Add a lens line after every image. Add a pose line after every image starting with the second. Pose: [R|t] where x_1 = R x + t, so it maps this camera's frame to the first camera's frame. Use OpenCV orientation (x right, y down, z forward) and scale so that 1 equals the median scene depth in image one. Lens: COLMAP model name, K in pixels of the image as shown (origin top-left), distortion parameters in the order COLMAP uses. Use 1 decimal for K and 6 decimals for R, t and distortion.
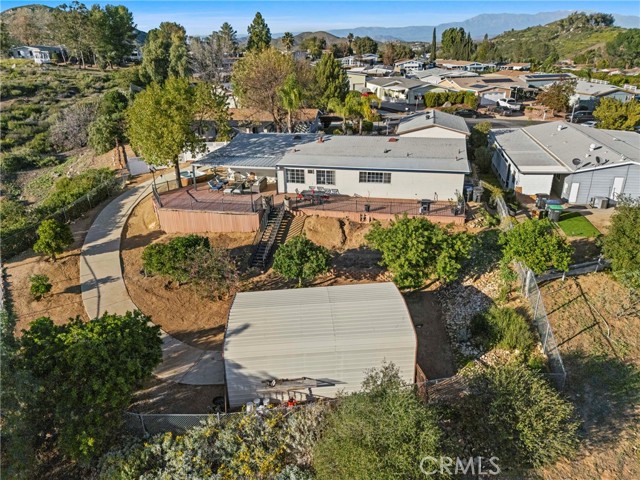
lens RADIAL K [[470.2, 0, 320.0], [0, 470.2, 240.0], [0, 0, 1]] dist [0.092400, -0.100597]
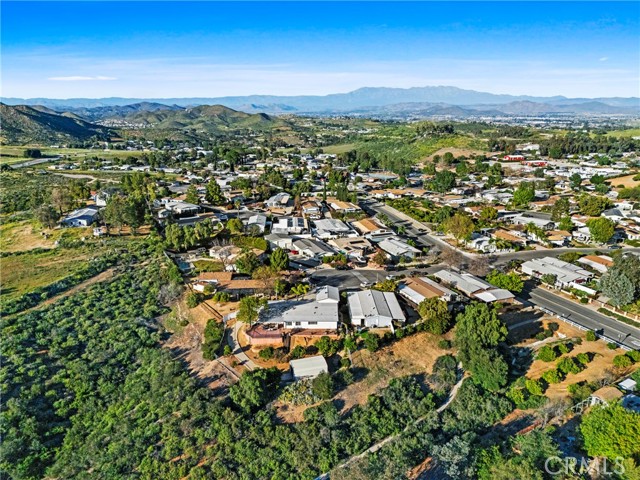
lens RADIAL K [[470.2, 0, 320.0], [0, 470.2, 240.0], [0, 0, 1]] dist [0.092400, -0.100597]
pose [[0.977709, -0.040045, 0.206109, -0.523267], [0.064935, 0.991188, -0.115451, -0.335078], [-0.199670, 0.126261, 0.971694, -2.469604]]
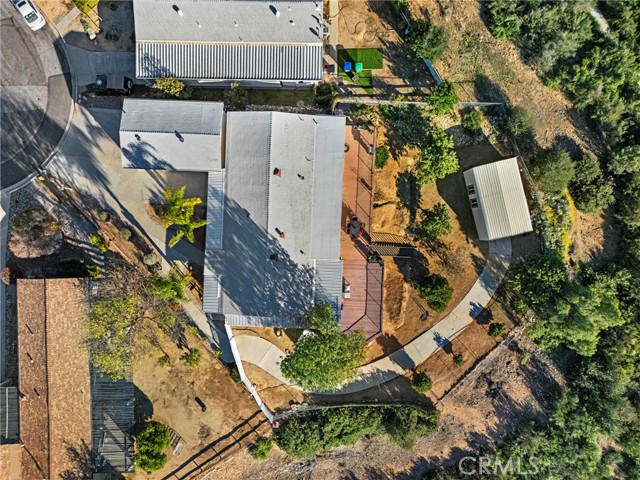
lens RADIAL K [[470.2, 0, 320.0], [0, 470.2, 240.0], [0, 0, 1]] dist [0.092400, -0.100597]
pose [[-0.172372, -0.984909, 0.015541, -0.050173], [0.392163, -0.054144, 0.918301, -1.394296], [-0.903602, 0.164384, 0.395578, 0.537803]]
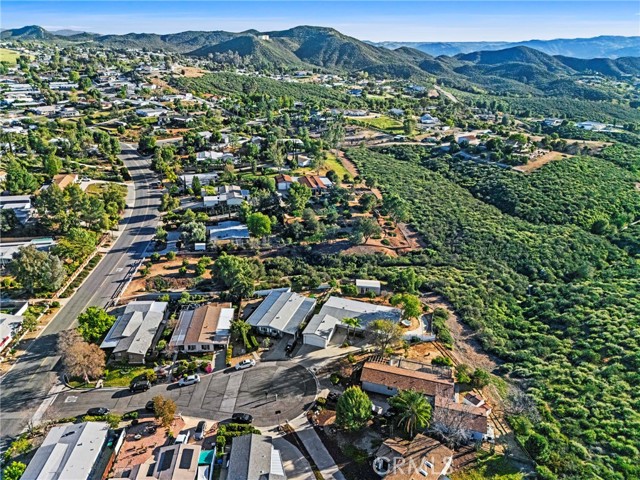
lens RADIAL K [[470.2, 0, 320.0], [0, 470.2, 240.0], [0, 0, 1]] dist [0.092400, -0.100597]
pose [[-0.991808, -0.059611, 0.112973, -0.027090], [0.038789, 0.702114, 0.711007, -3.266745], [-0.121704, 0.709565, -0.694051, 3.354435]]
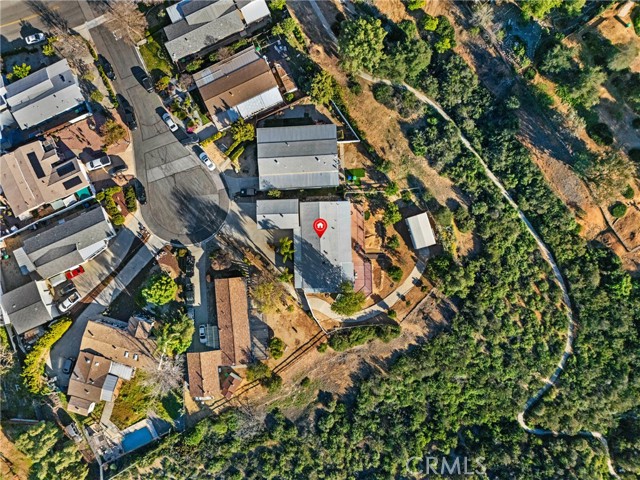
lens RADIAL K [[470.2, 0, 320.0], [0, 470.2, 240.0], [0, 0, 1]] dist [0.092400, -0.100597]
pose [[-0.237394, -0.971181, 0.021243, 0.030857], [0.403919, -0.078799, 0.911395, -3.036008], [-0.883455, 0.224940, 0.410985, -0.091778]]
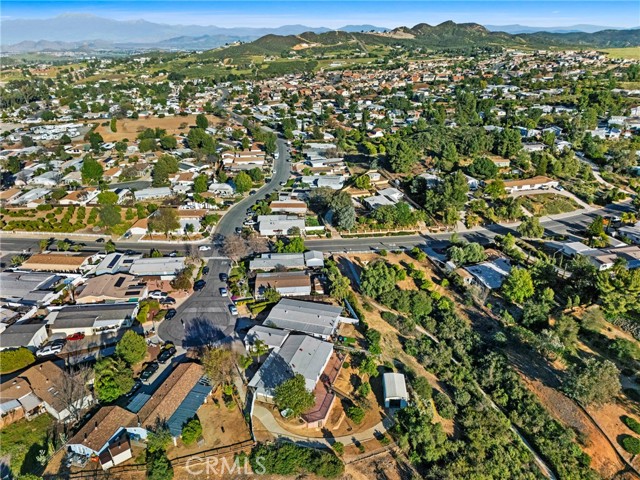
lens RADIAL K [[470.2, 0, 320.0], [0, 470.2, 240.0], [0, 0, 1]] dist [0.092400, -0.100597]
pose [[0.117341, -0.374159, 0.919911, -2.461636], [0.386604, 0.870447, 0.304727, -1.800235], [-0.914750, 0.319885, 0.246790, -0.012250]]
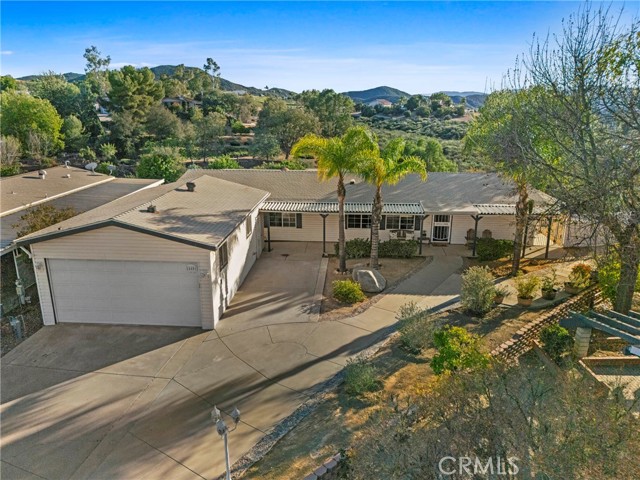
lens RADIAL K [[470.2, 0, 320.0], [0, 470.2, 240.0], [0, 0, 1]] dist [0.092400, -0.100597]
pose [[-0.990609, 0.050938, -0.126881, 0.225497], [-0.039383, 0.782367, 0.621572, -0.664446], [0.130929, 0.620731, -0.773014, 1.863967]]
